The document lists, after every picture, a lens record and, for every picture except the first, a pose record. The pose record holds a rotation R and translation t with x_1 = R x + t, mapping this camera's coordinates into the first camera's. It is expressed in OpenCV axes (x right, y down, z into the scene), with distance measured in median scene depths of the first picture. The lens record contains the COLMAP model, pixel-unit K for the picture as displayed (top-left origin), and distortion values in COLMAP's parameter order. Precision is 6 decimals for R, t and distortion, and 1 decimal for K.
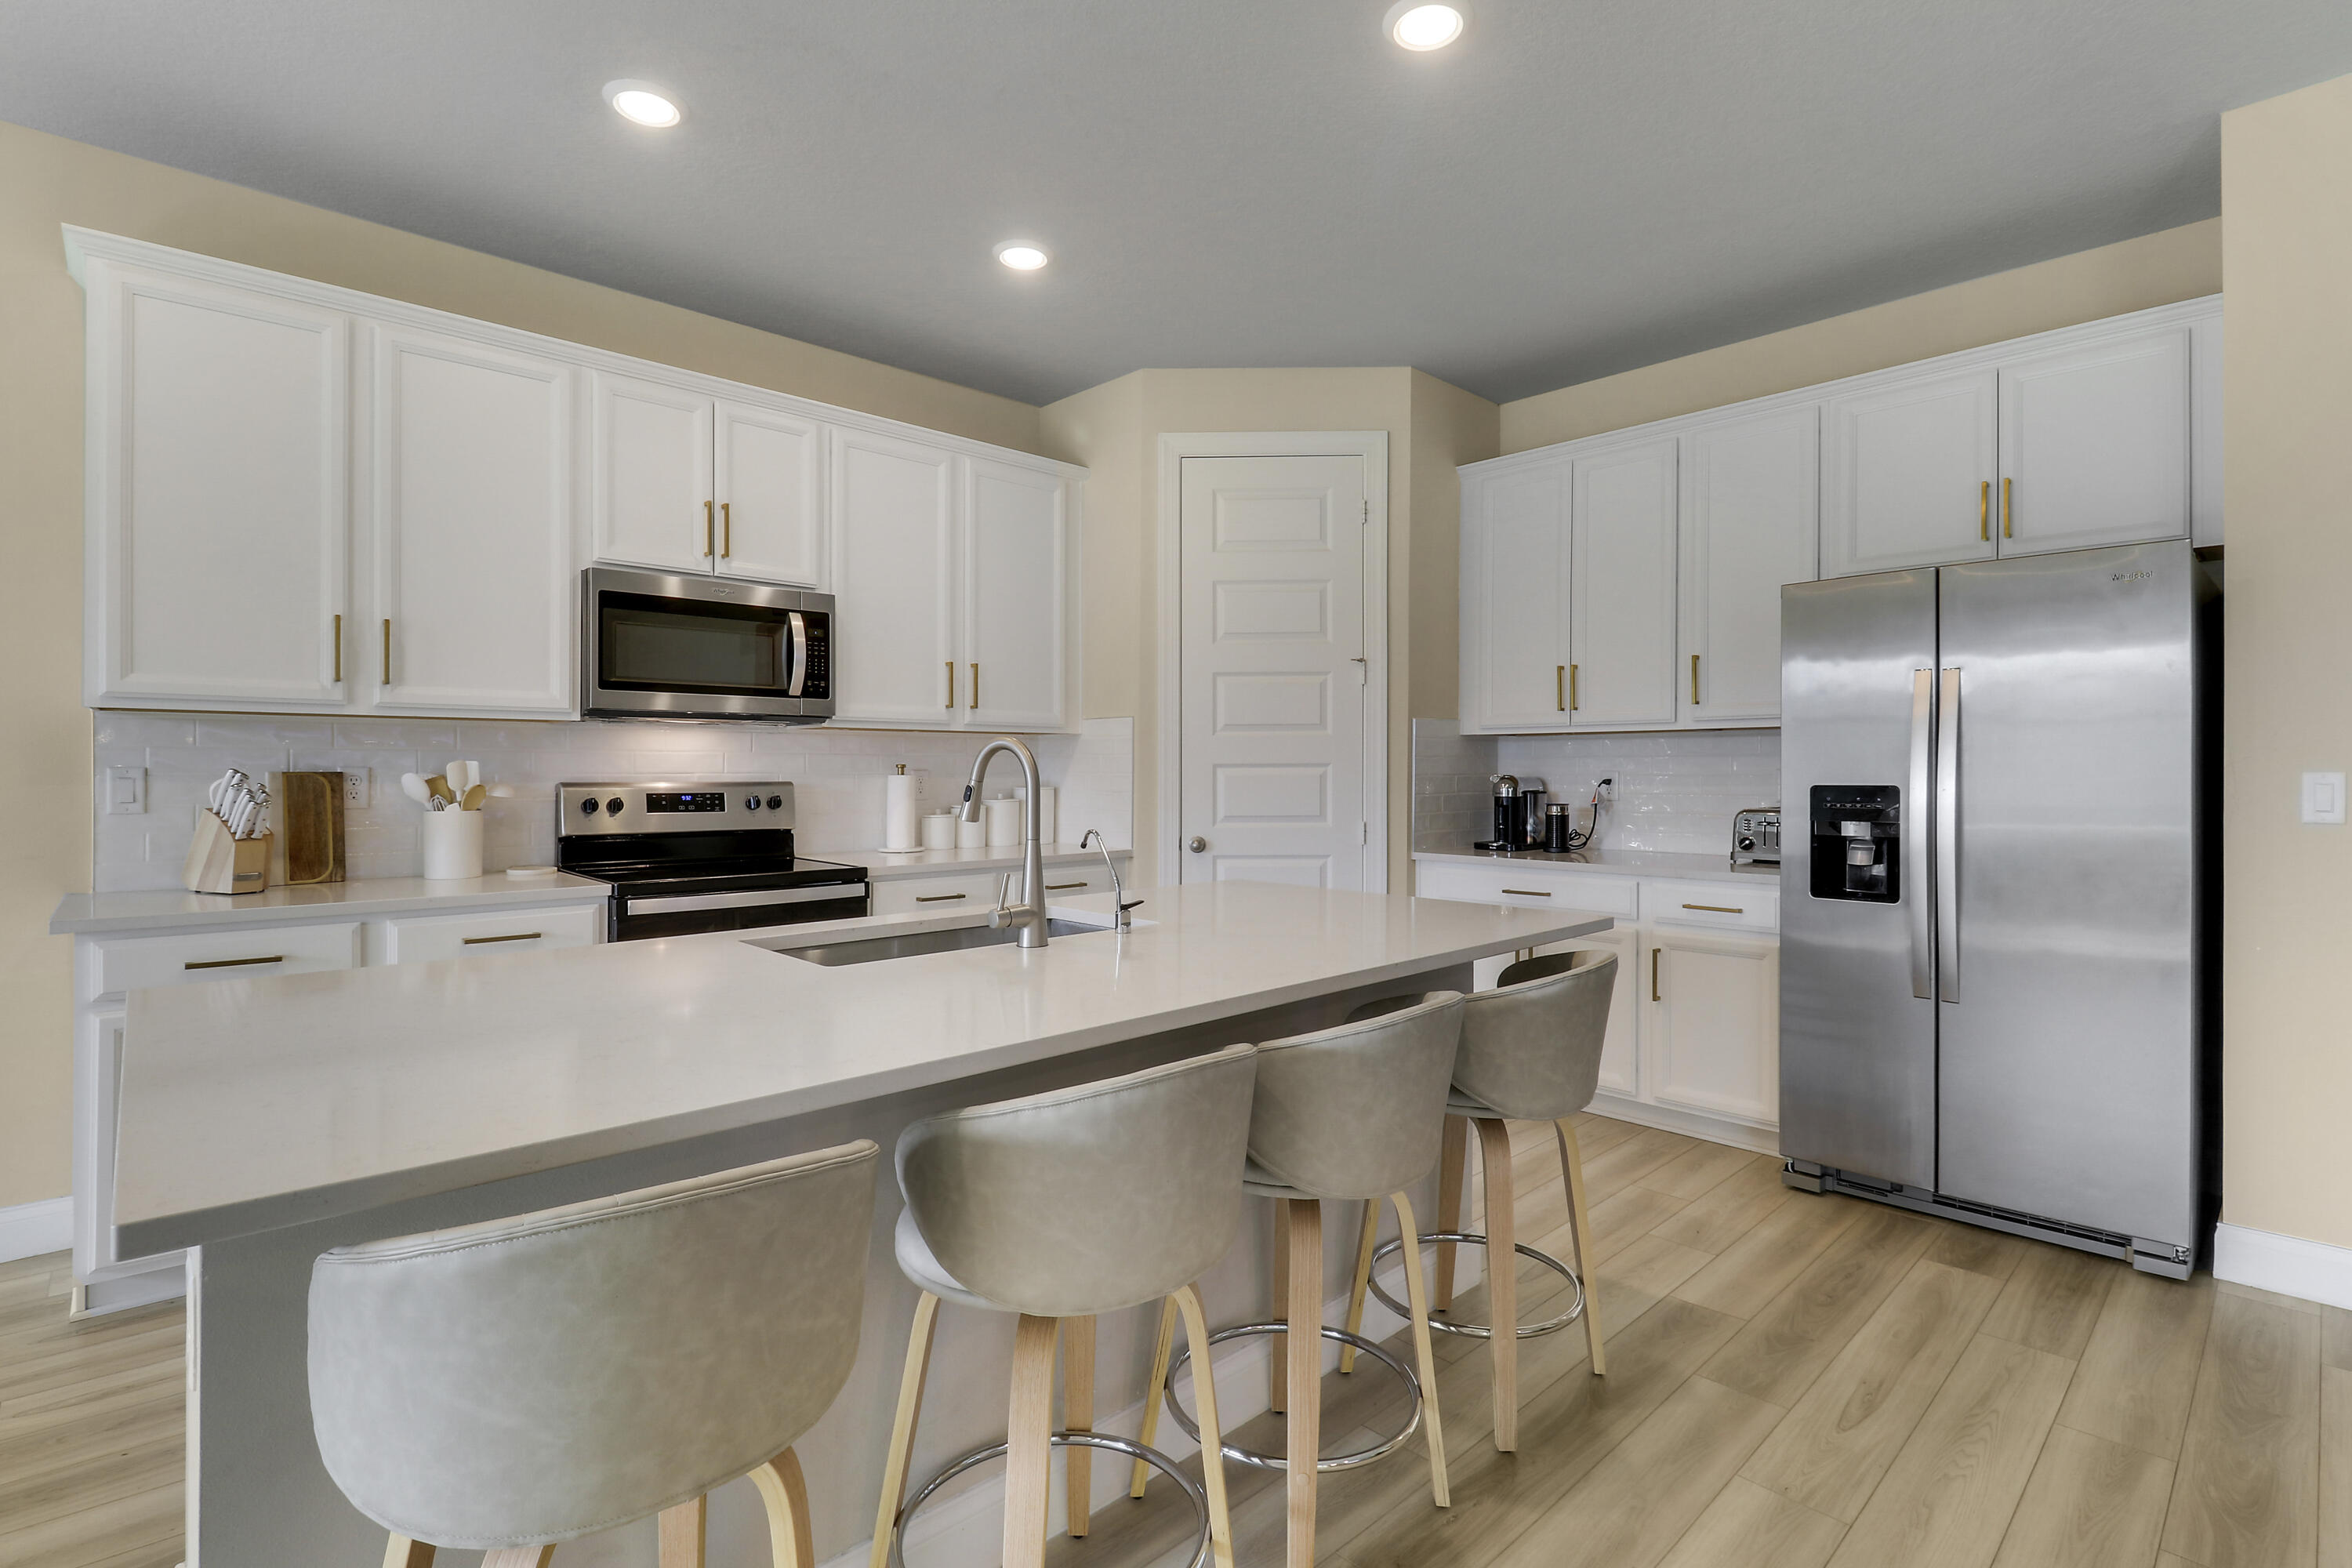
lens RADIAL K [[1120.5, 0, 1194.8], [0, 1120.5, 781.6], [0, 0, 1]] dist [0.006945, -0.016465]
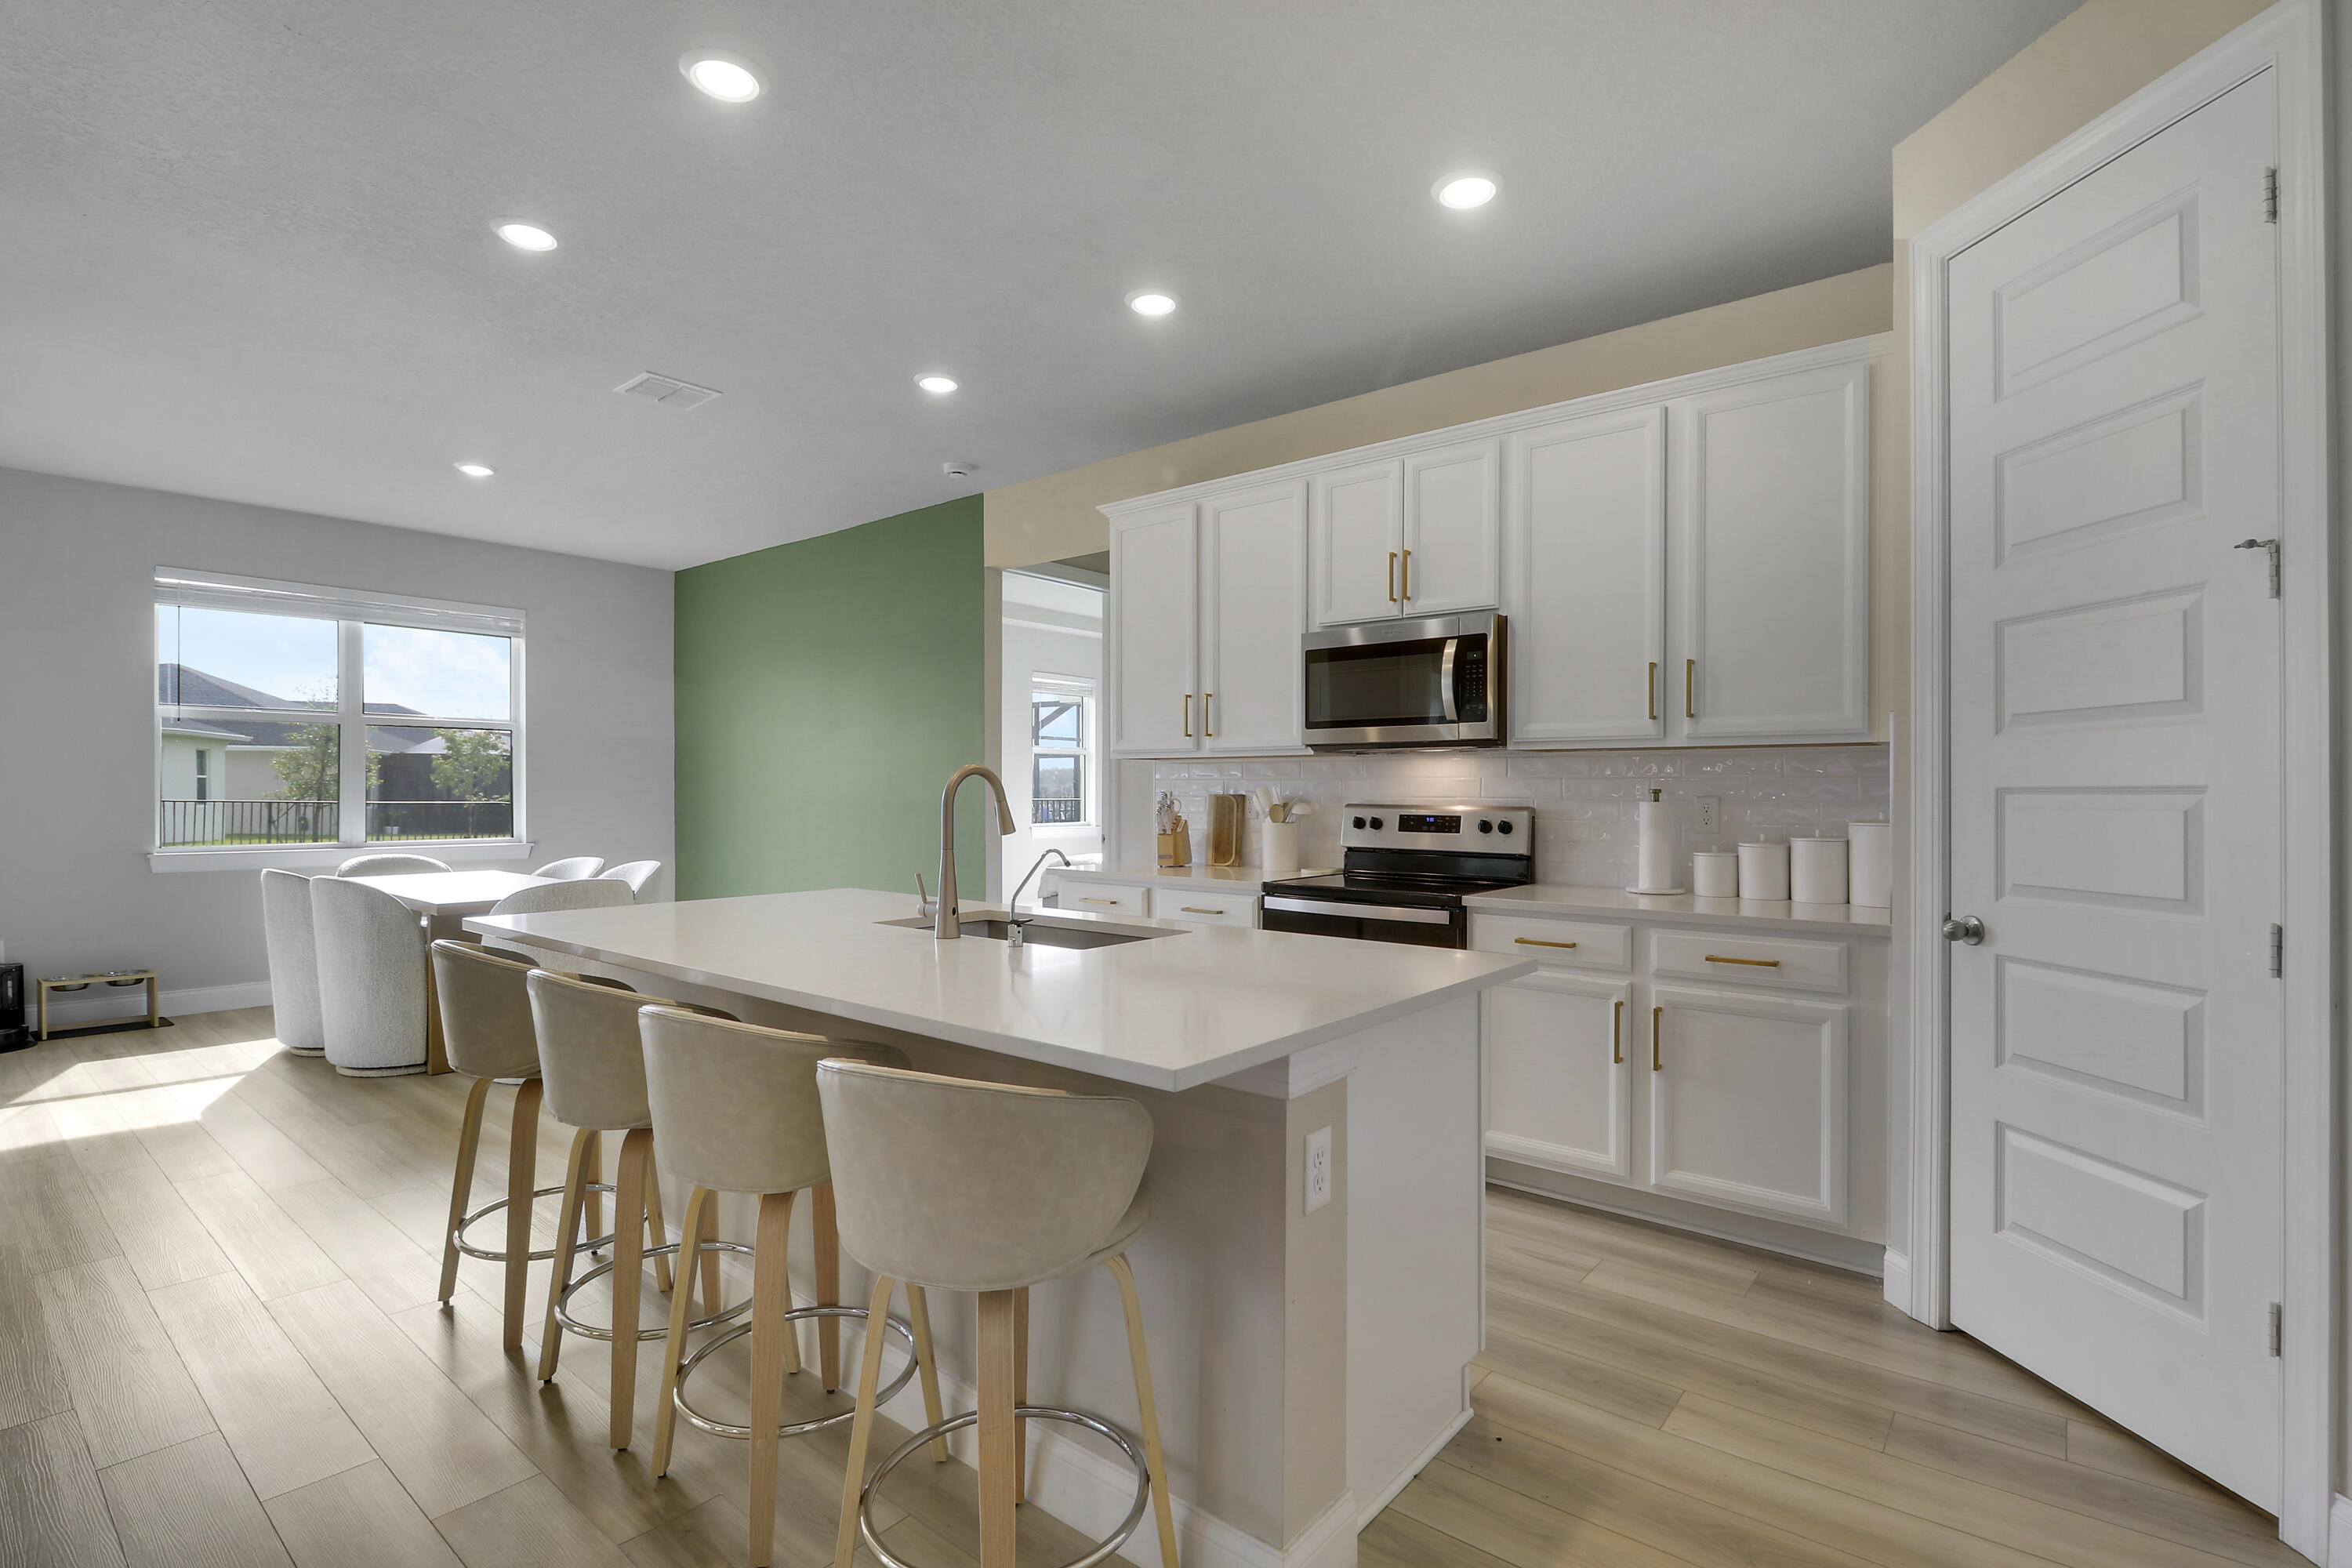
lens RADIAL K [[1120.5, 0, 1167.4], [0, 1120.5, 800.0], [0, 0, 1]] dist [0.006945, -0.016465]
pose [[0.092326, 0.009819, -0.995680, 0.616369], [-0.012879, 0.999880, 0.008666, -0.010820], [0.995646, 0.012024, 0.092441, 0.638126]]
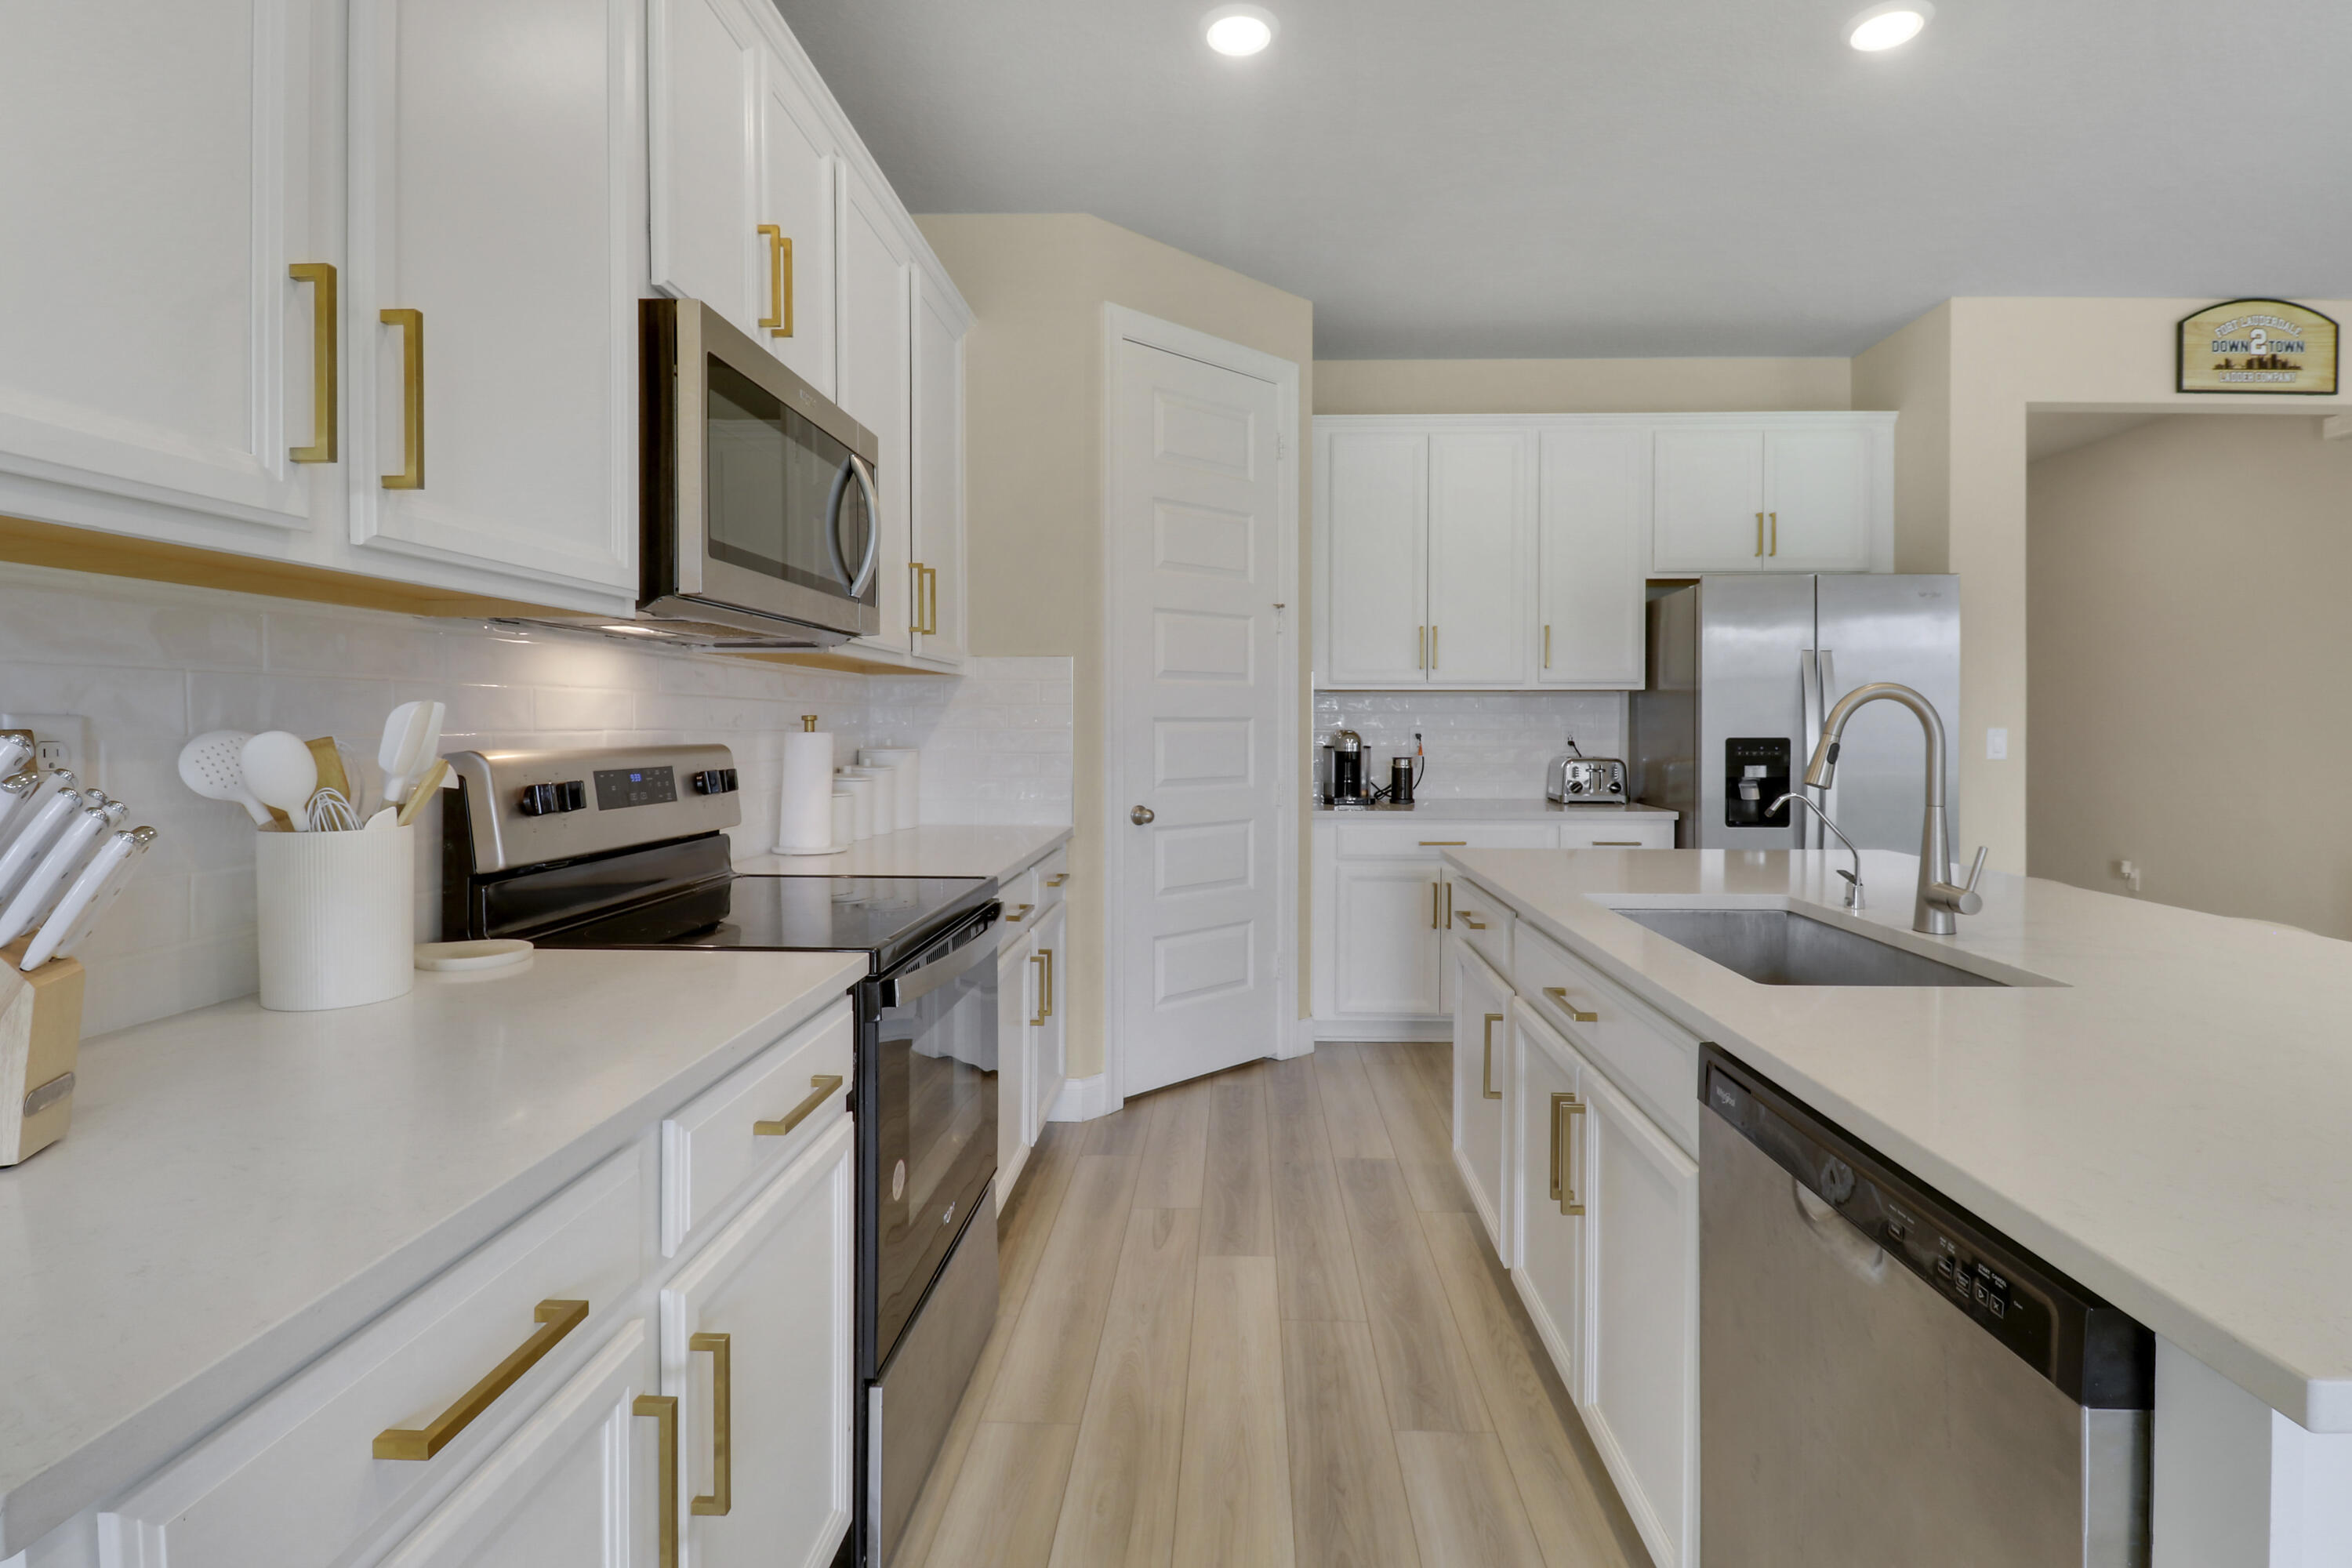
lens RADIAL K [[1120.5, 0, 1203.7], [0, 1120.5, 738.8], [0, 0, 1]] dist [0.006945, -0.016465]
pose [[0.726677, -0.007498, 0.686938, -0.617491], [0.005871, 0.999972, 0.004704, -0.004336], [-0.686954, 0.000614, 0.726701, 0.435410]]
